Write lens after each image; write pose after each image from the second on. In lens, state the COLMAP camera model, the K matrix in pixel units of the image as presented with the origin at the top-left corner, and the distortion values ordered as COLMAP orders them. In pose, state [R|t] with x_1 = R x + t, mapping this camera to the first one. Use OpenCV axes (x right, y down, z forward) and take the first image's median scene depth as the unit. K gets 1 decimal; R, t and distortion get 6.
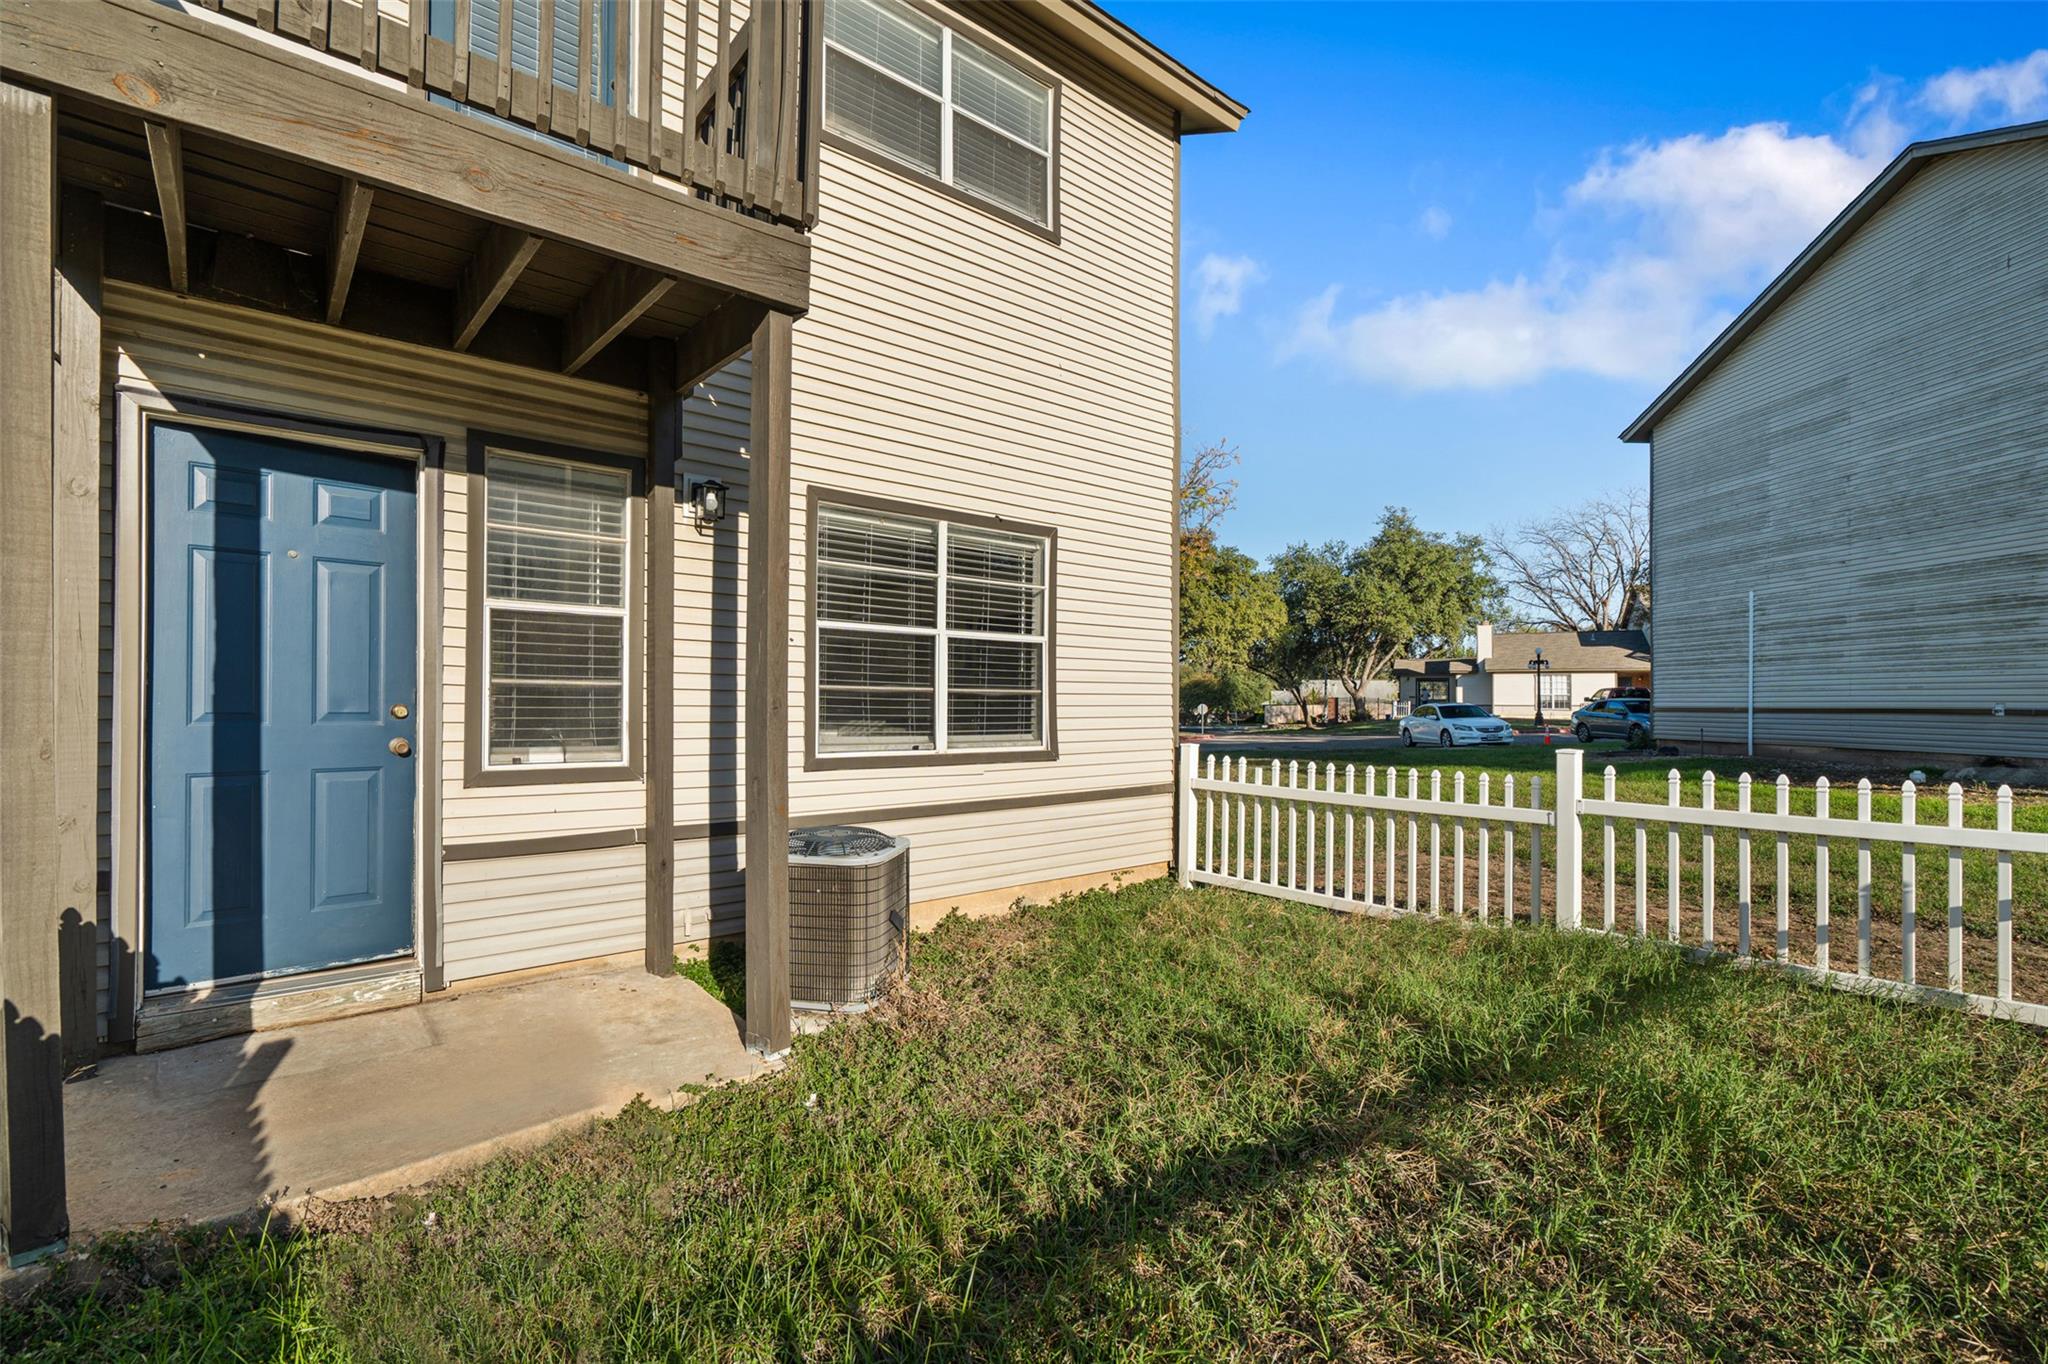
lens RADIAL K [[935.5, 0, 1030.0], [0, 935.5, 684.4], [0, 0, 1]] dist [-0.010597, 0.004828]
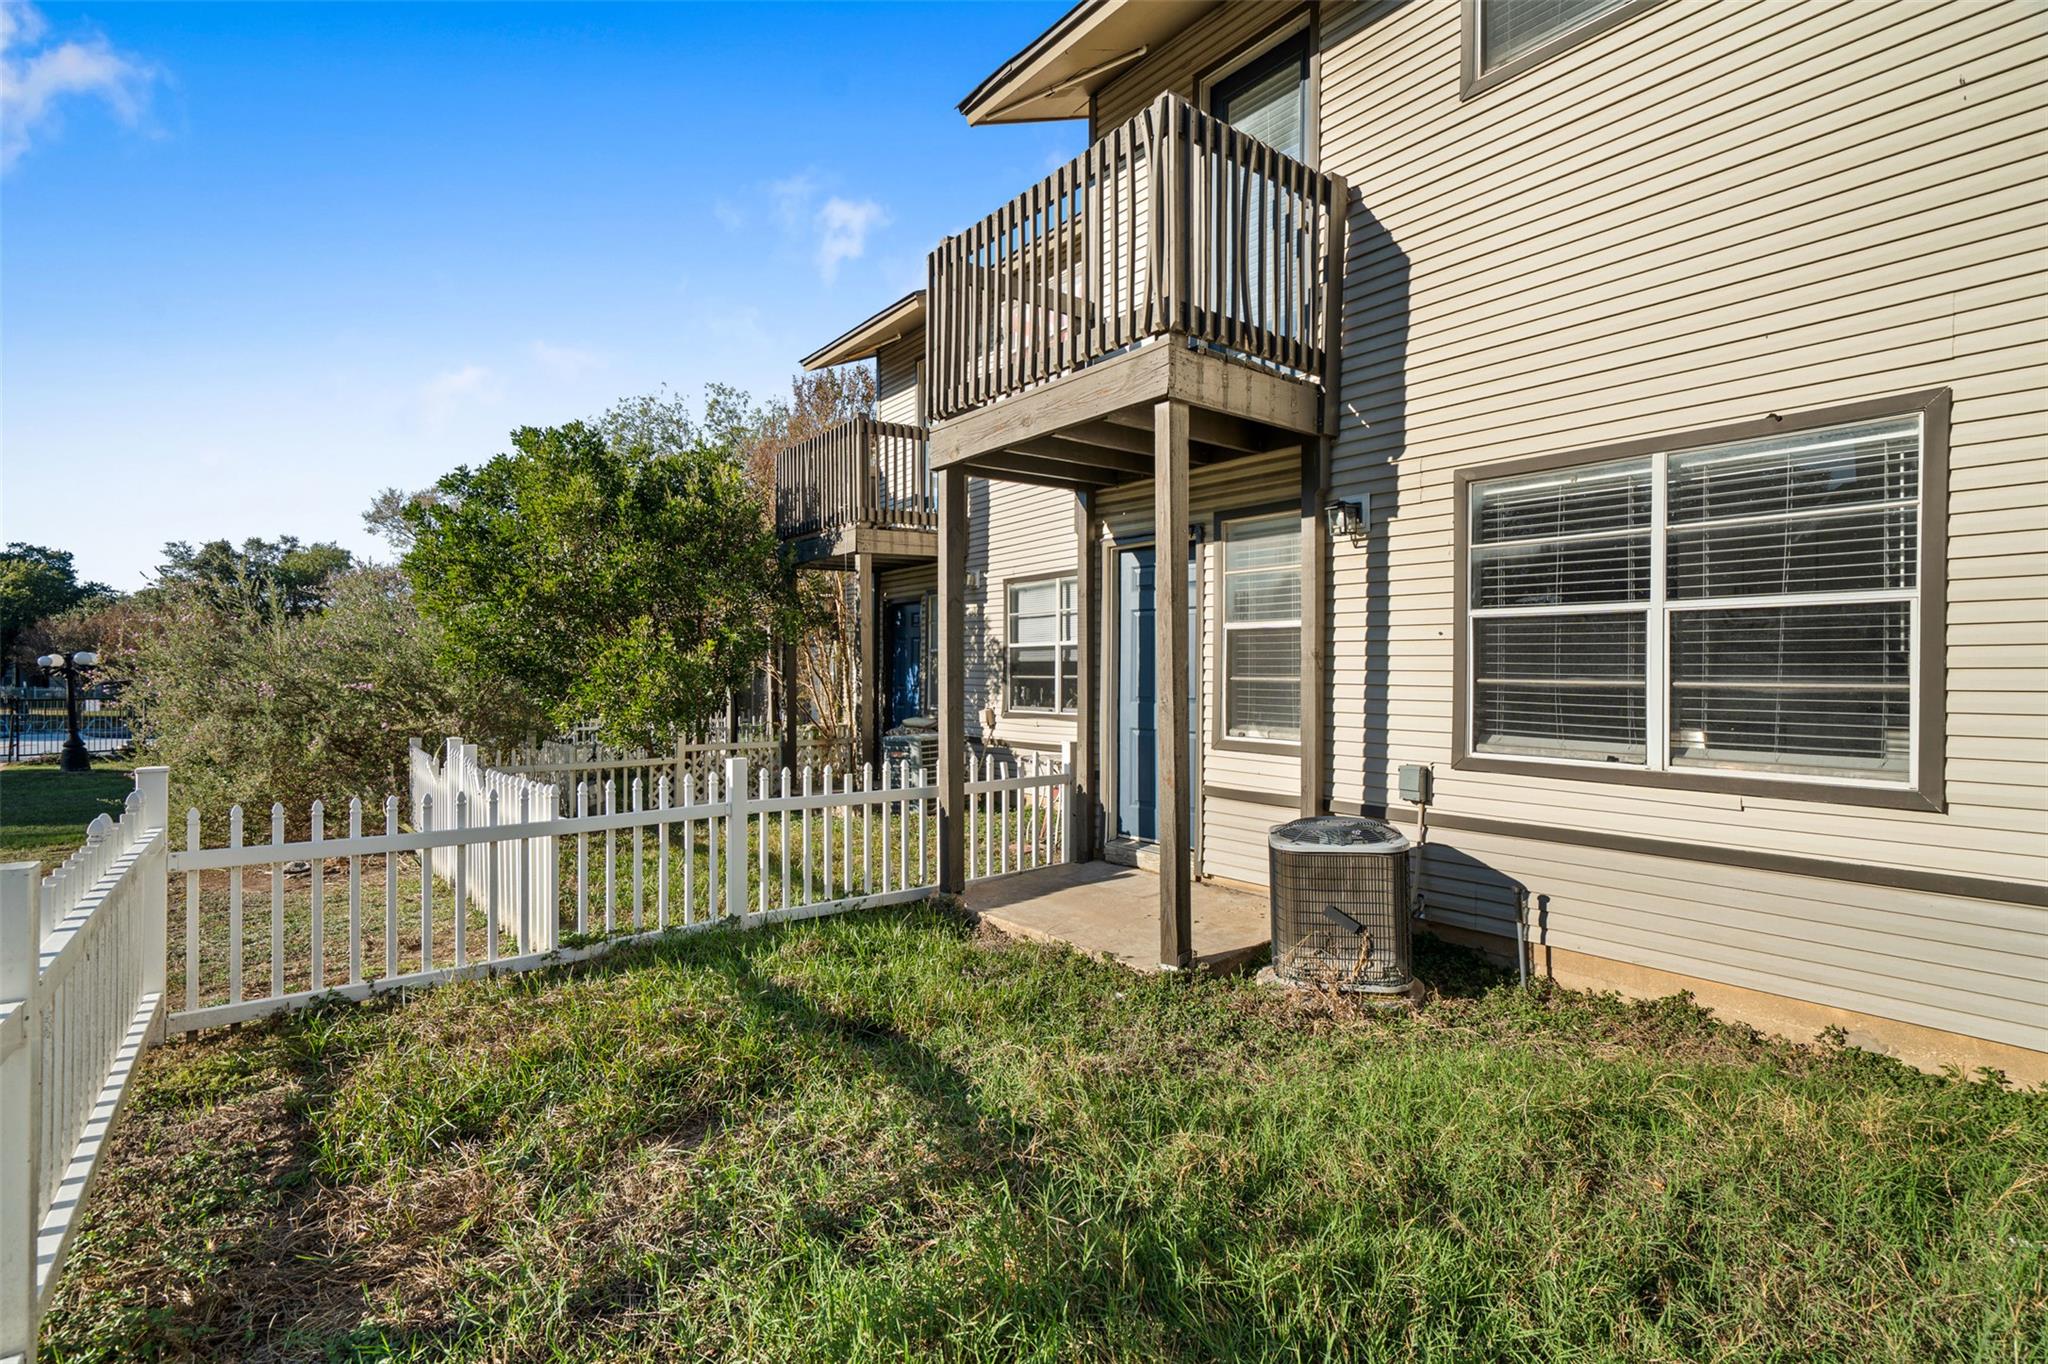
lens RADIAL K [[935.5, 0, 1026.6], [0, 935.5, 690.3], [0, 0, 1]] dist [-0.010597, 0.004828]
pose [[-0.043239, -0.003158, -0.999060, 0.656154], [-0.002686, 0.999992, -0.003044, 0.014326], [0.999061, 0.002552, -0.043248, 0.538147]]
